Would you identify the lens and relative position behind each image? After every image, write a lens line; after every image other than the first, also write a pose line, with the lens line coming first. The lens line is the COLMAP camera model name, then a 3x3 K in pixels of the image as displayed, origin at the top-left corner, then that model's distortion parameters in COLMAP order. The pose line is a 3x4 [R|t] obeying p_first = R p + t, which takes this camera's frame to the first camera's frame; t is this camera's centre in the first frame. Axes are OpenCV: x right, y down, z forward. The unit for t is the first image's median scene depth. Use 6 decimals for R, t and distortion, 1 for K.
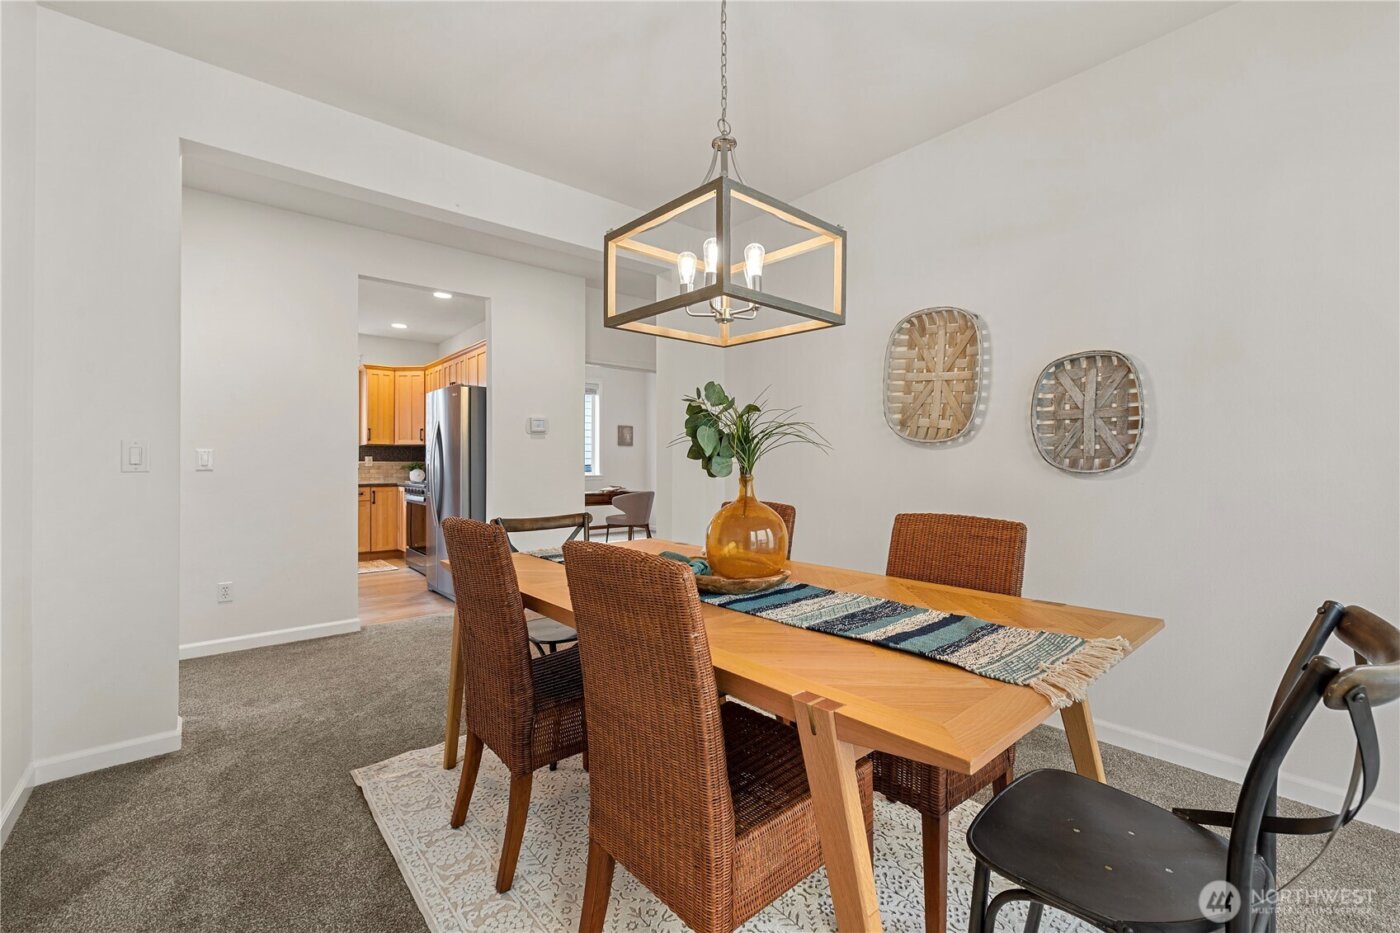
lens RADIAL K [[590.0, 0, 700.4], [0, 590.0, 461.7], [0, 0, 1]] dist [0.000407, 0.000193]
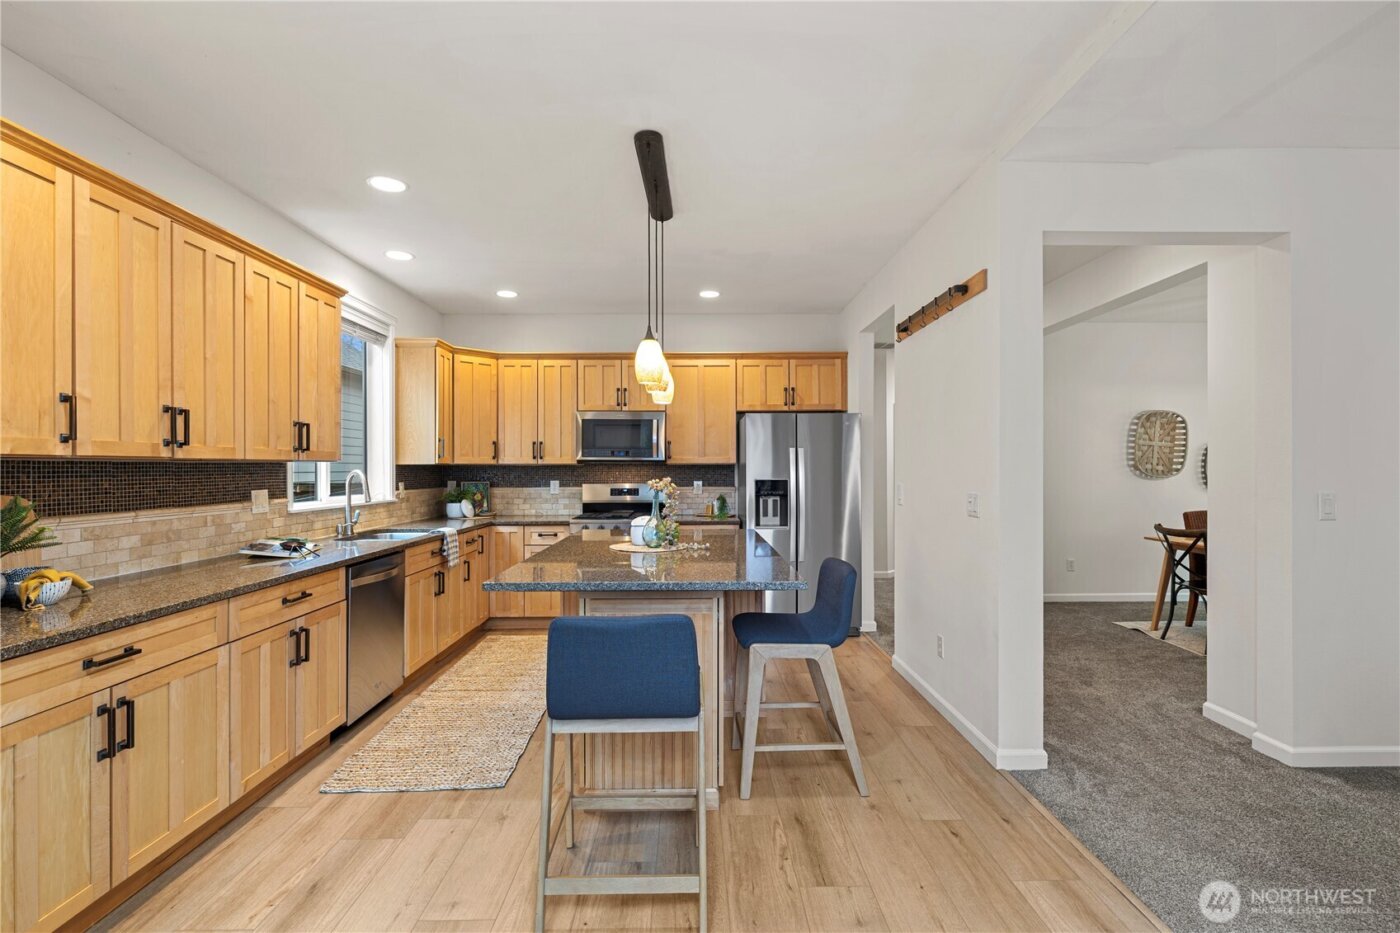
lens RADIAL K [[635.0, 0, 703.1], [0, 635.0, 468.3], [0, 0, 1]] dist [-0.003513, -0.000135]
pose [[0.635874, -0.002345, 0.771790, -0.919690], [-0.002121, 0.999986, 0.004785, -0.028915], [-0.771790, -0.004680, 0.635860, 0.340356]]
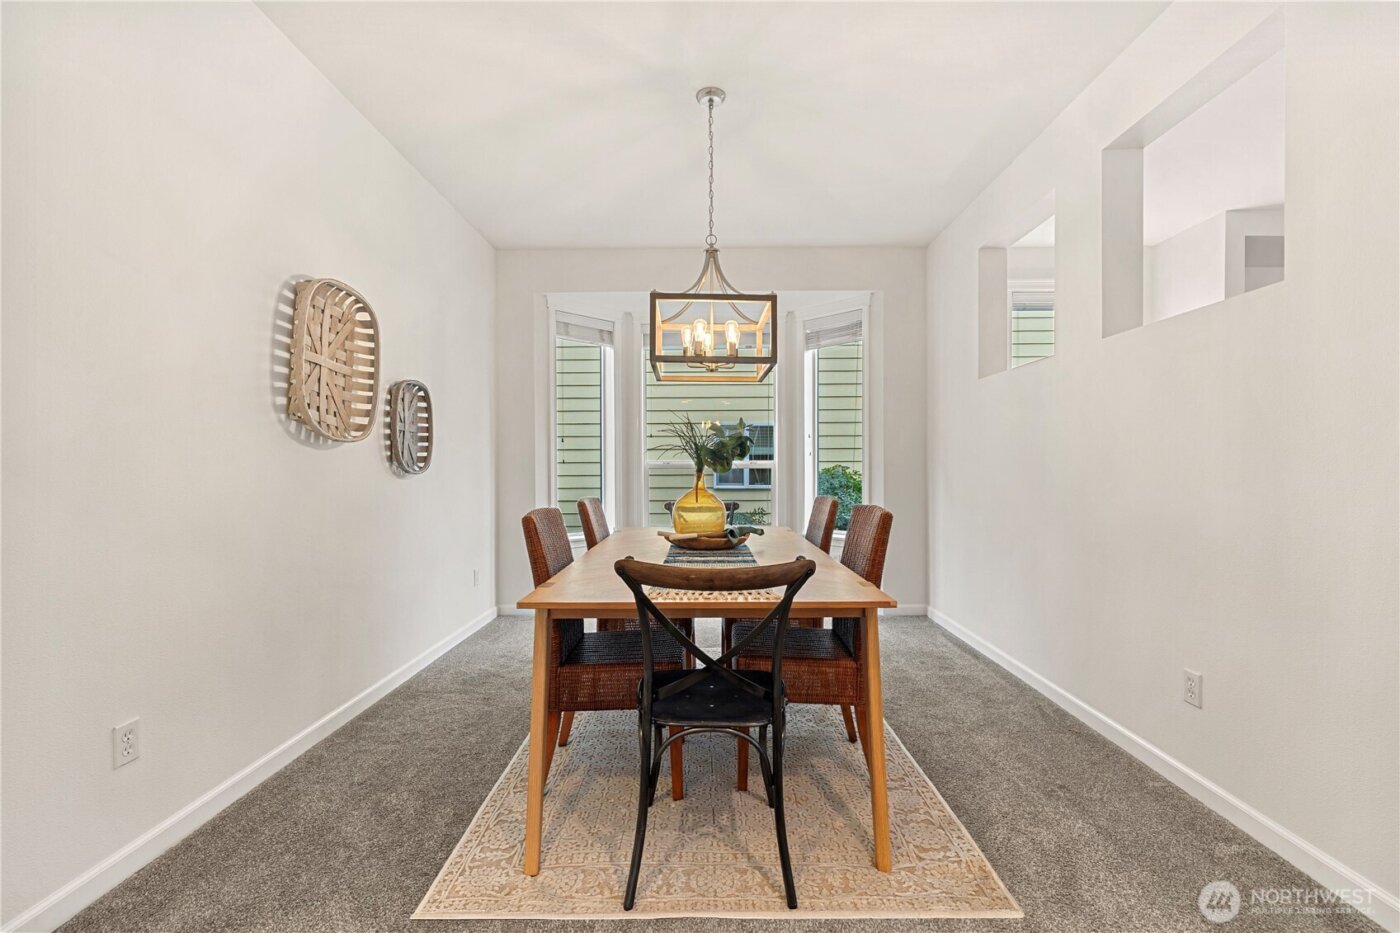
lens RADIAL K [[590.0, 0, 700.8], [0, 590.0, 468.7], [0, 0, 1]] dist [0.000407, 0.000193]
pose [[-0.761290, -0.001813, 0.648409, -0.228210], [-0.003534, 0.999993, -0.001354, 0.002379], [-0.648402, -0.003322, -0.761291, 0.536551]]
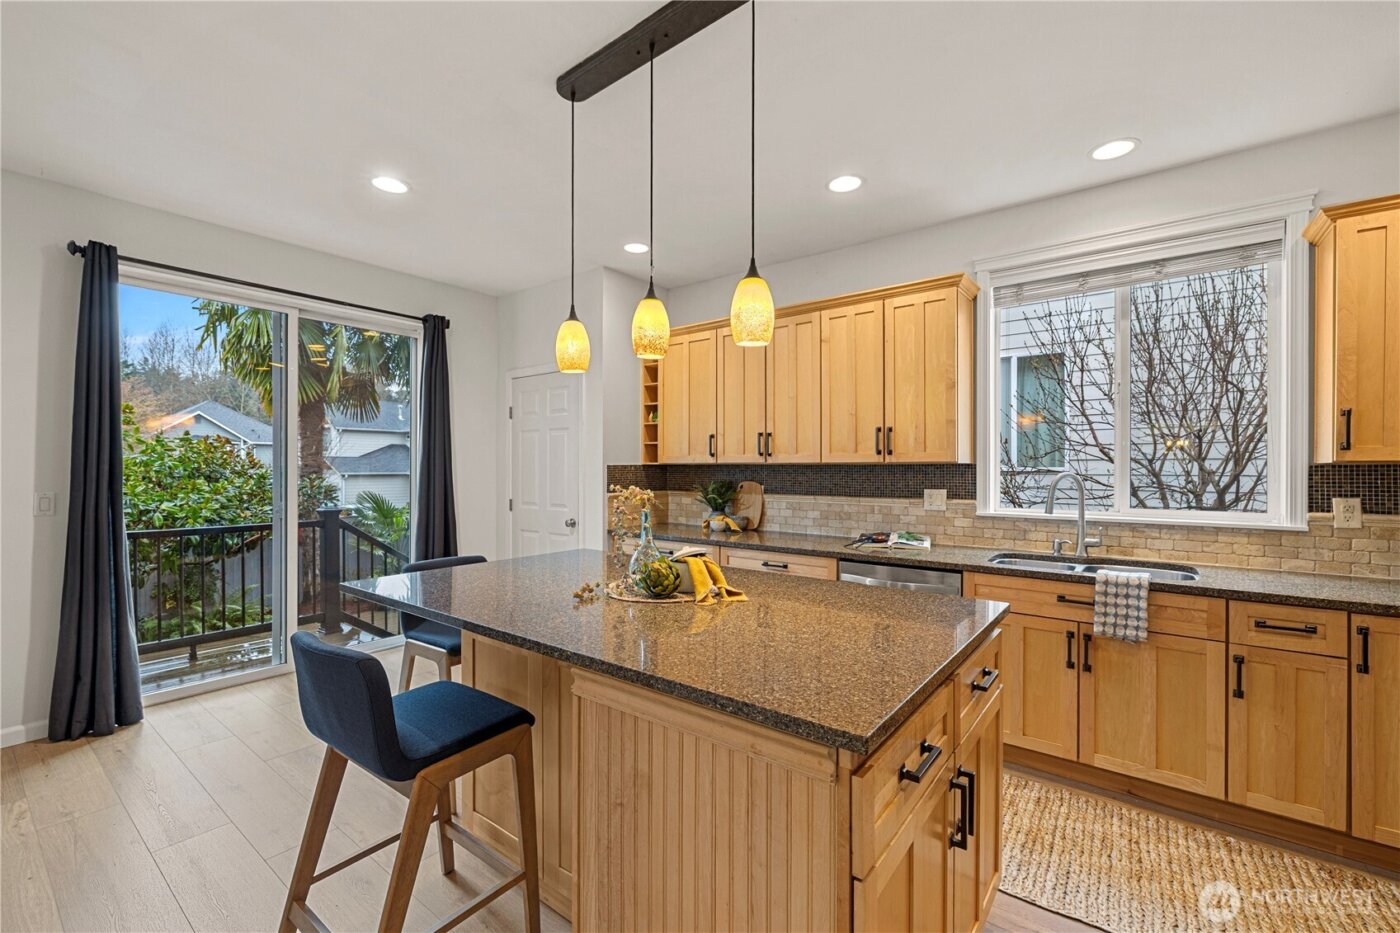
lens RADIAL K [[590.0, 0, 698.7], [0, 590.0, 469.6], [0, 0, 1]] dist [0.000407, 0.000193]
pose [[0.204250, 0.003871, -0.978911, -0.330879], [0.005558, 0.999971, 0.005114, -0.029261], [0.978903, -0.006485, 0.204223, 0.610908]]
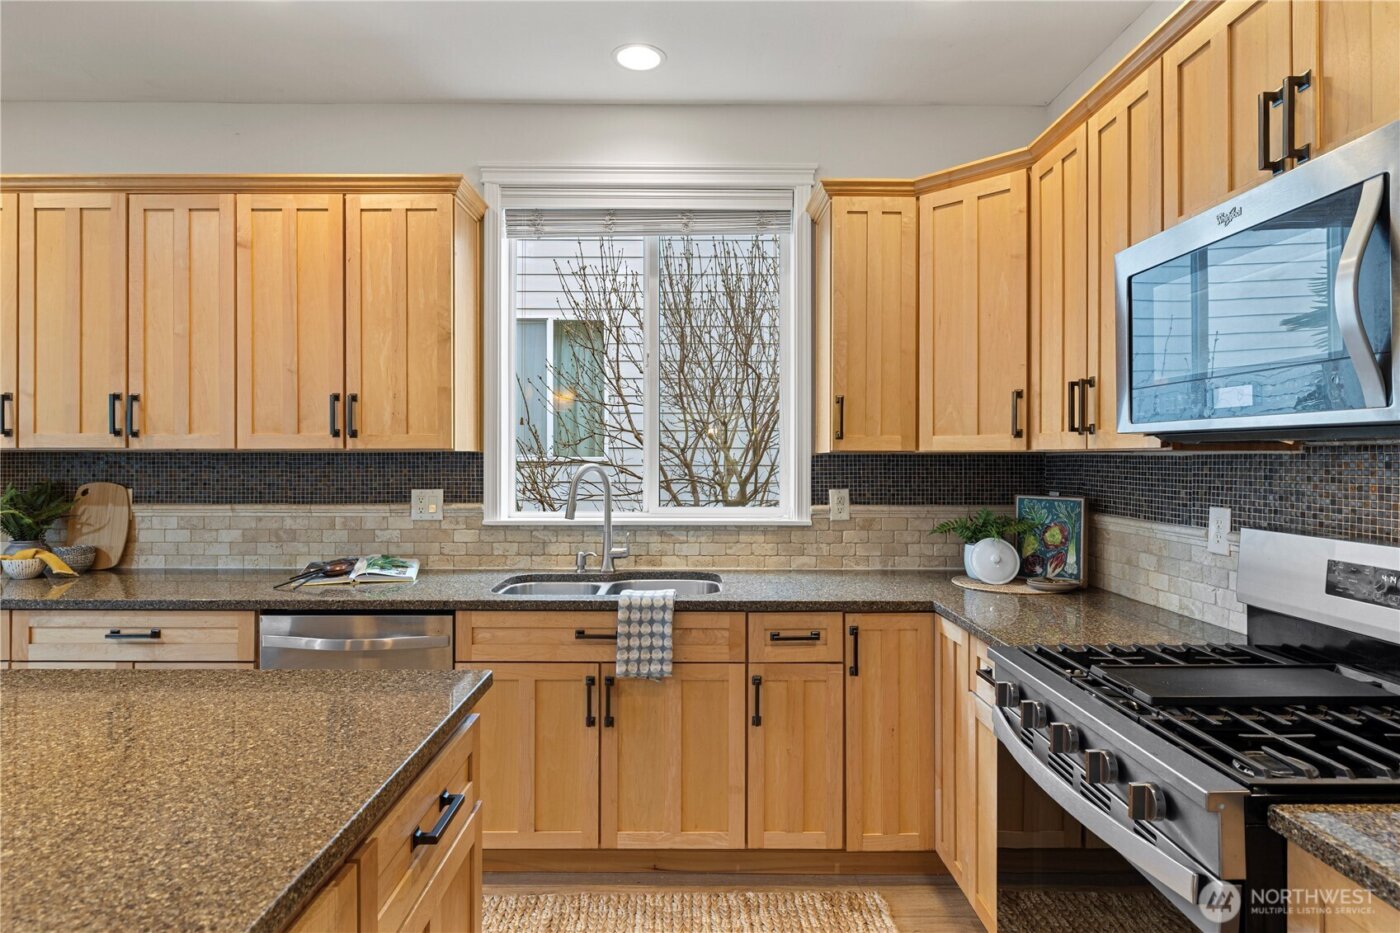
lens RADIAL K [[776.7, 0, 699.0], [0, 776.7, 454.0], [0, 0, 1]] dist [-0.000504, -0.000187]
pose [[0.766148, -0.001499, -0.642662, -0.369579], [0.002486, 0.999997, 0.000631, -0.029181], [0.642659, -0.002080, 0.766149, 0.664558]]
